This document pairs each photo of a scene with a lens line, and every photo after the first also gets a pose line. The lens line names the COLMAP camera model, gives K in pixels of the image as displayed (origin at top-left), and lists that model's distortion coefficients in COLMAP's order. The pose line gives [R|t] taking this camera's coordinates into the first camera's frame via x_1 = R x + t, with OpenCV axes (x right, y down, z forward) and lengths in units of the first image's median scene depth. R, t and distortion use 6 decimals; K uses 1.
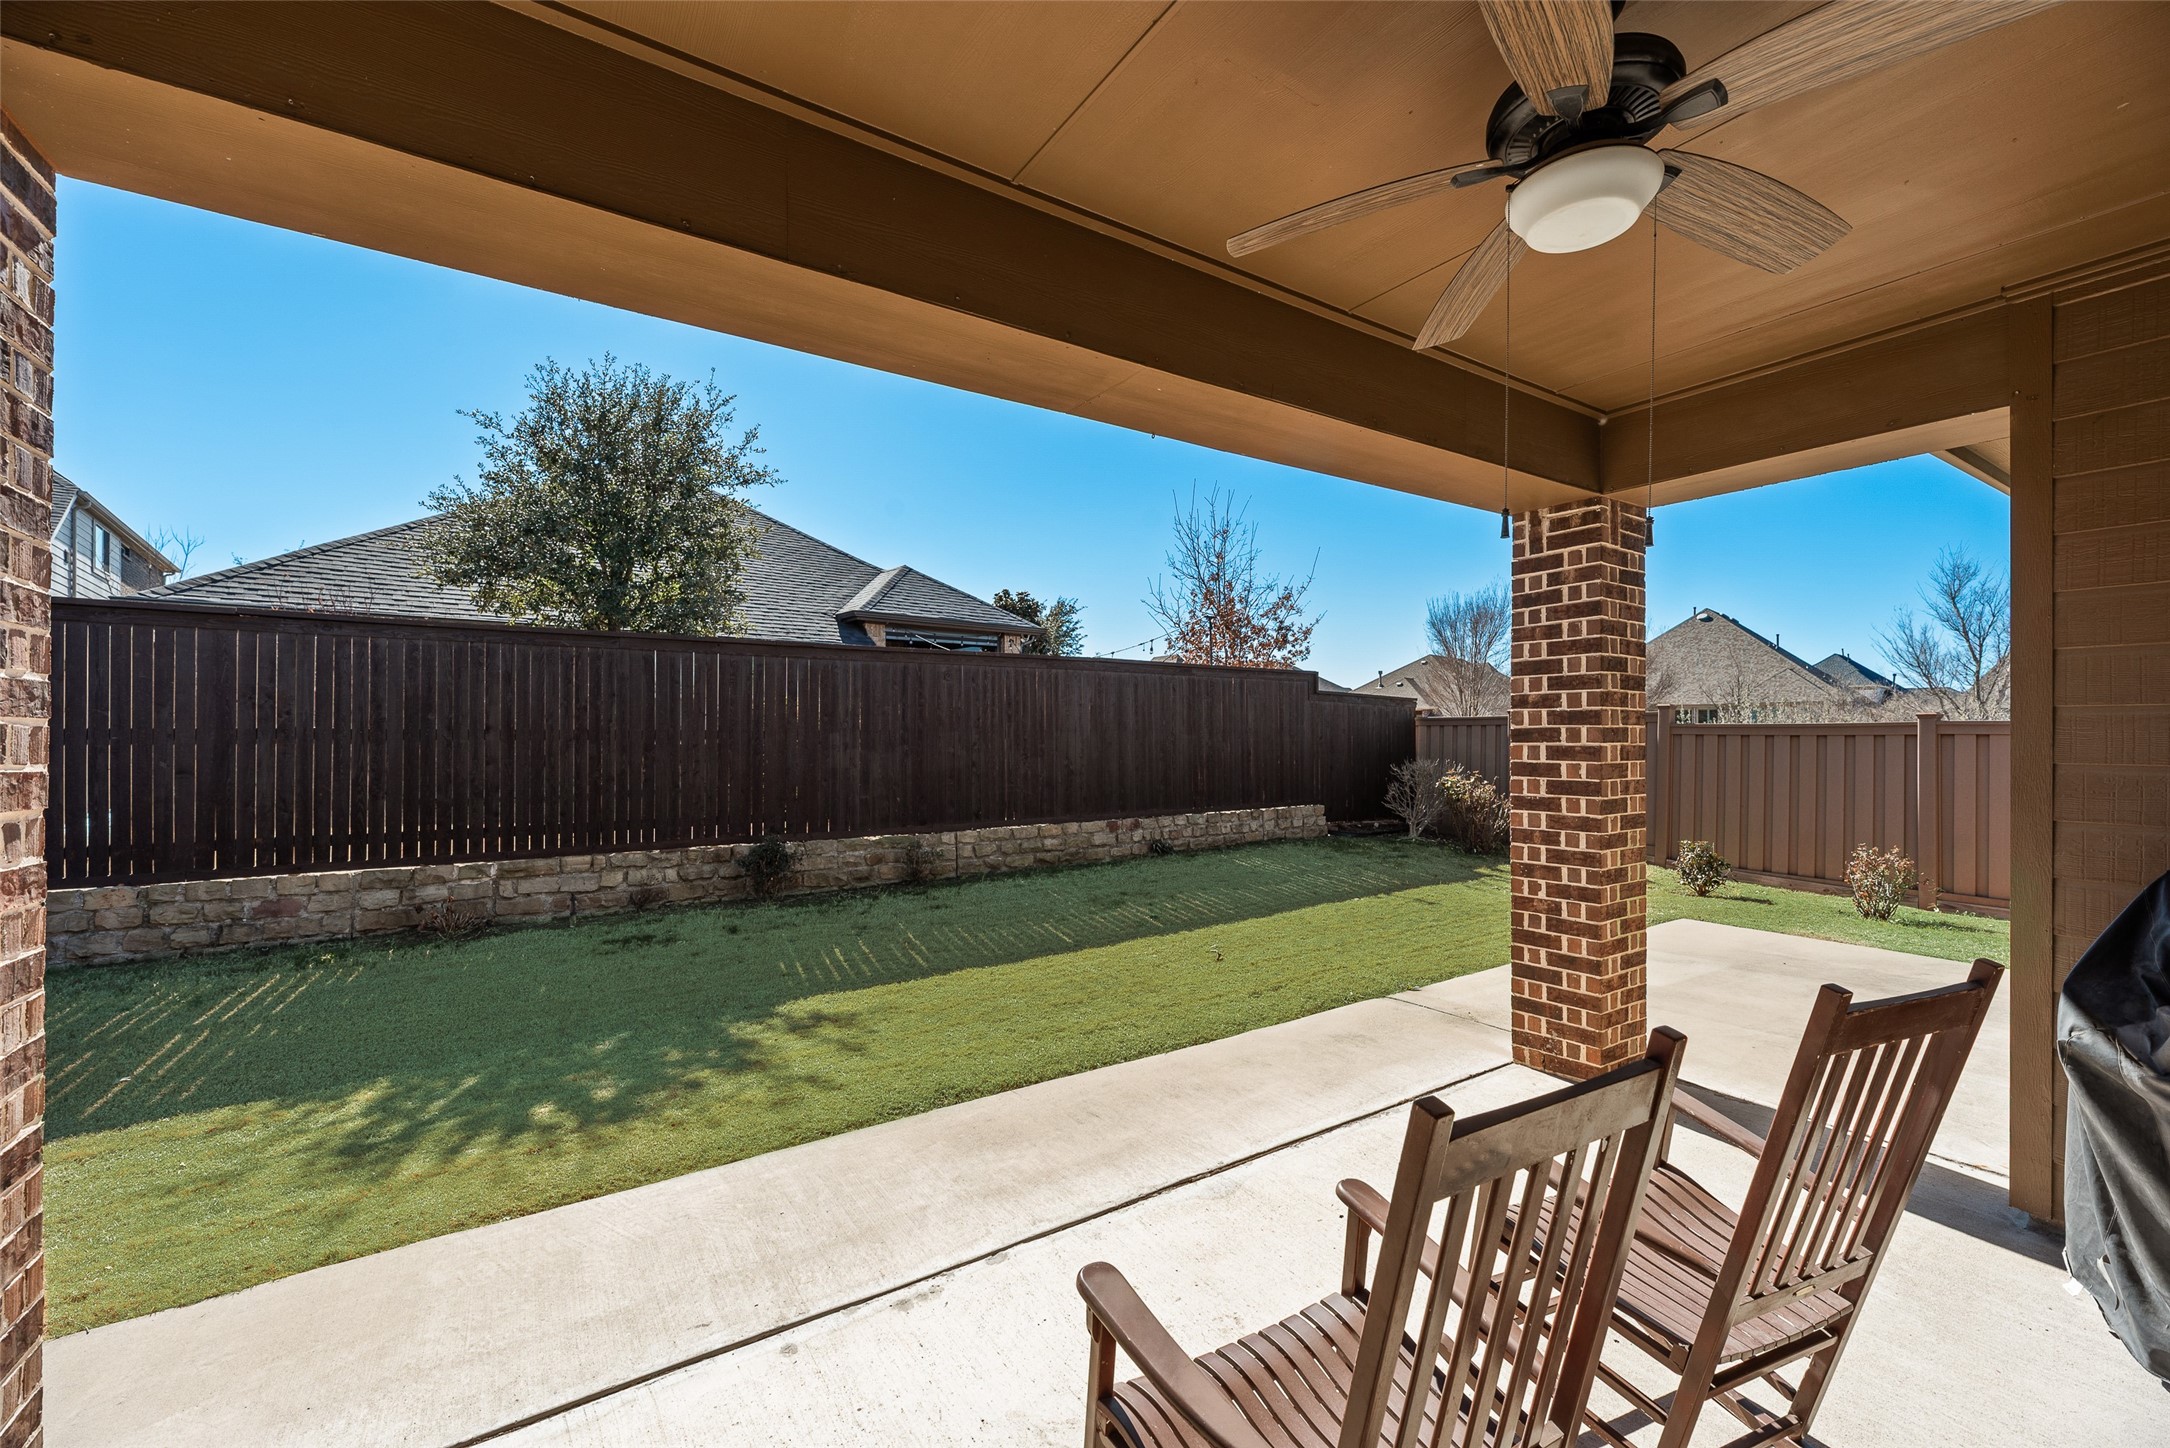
lens RADIAL K [[900.1, 0, 1069.2], [0, 900.1, 746.2], [0, 0, 1]] dist [0.004385, 0.000202]
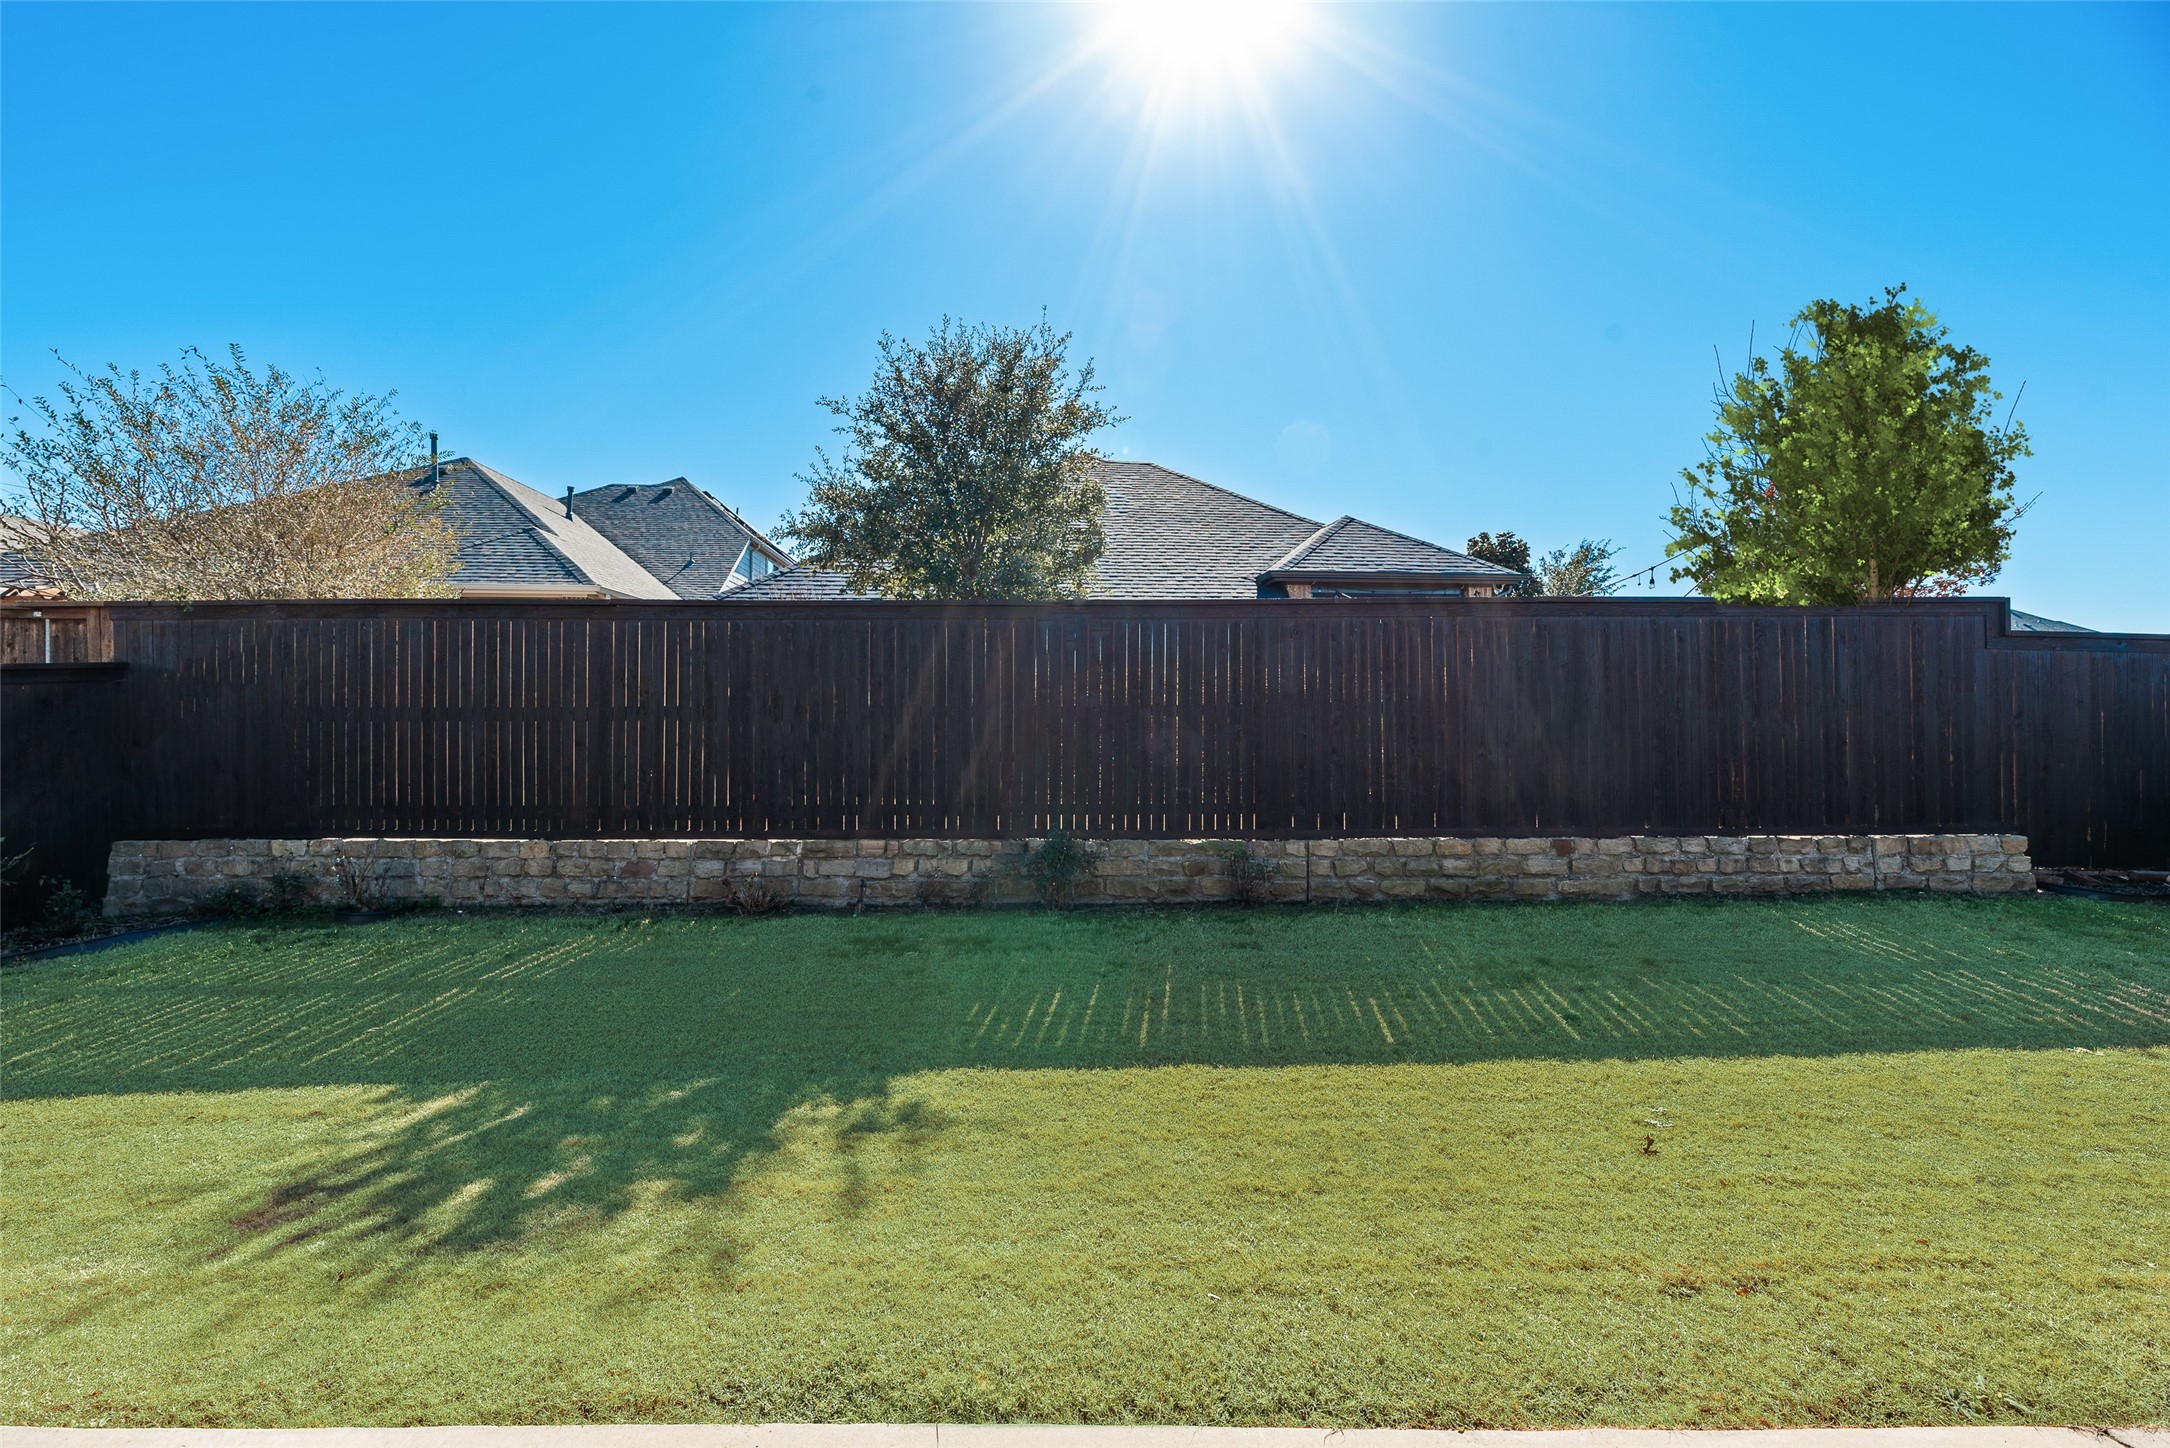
lens RADIAL K [[876.3, 0, 1085.0], [0, 876.3, 724.0], [0, 0, 1]] dist [0.002485, 0.000158]
pose [[0.836897, 0.004520, -0.547341, 0.143770], [-0.005495, 0.999985, -0.000143, -0.001002], [0.547332, 0.003127, 0.836910, 0.348321]]
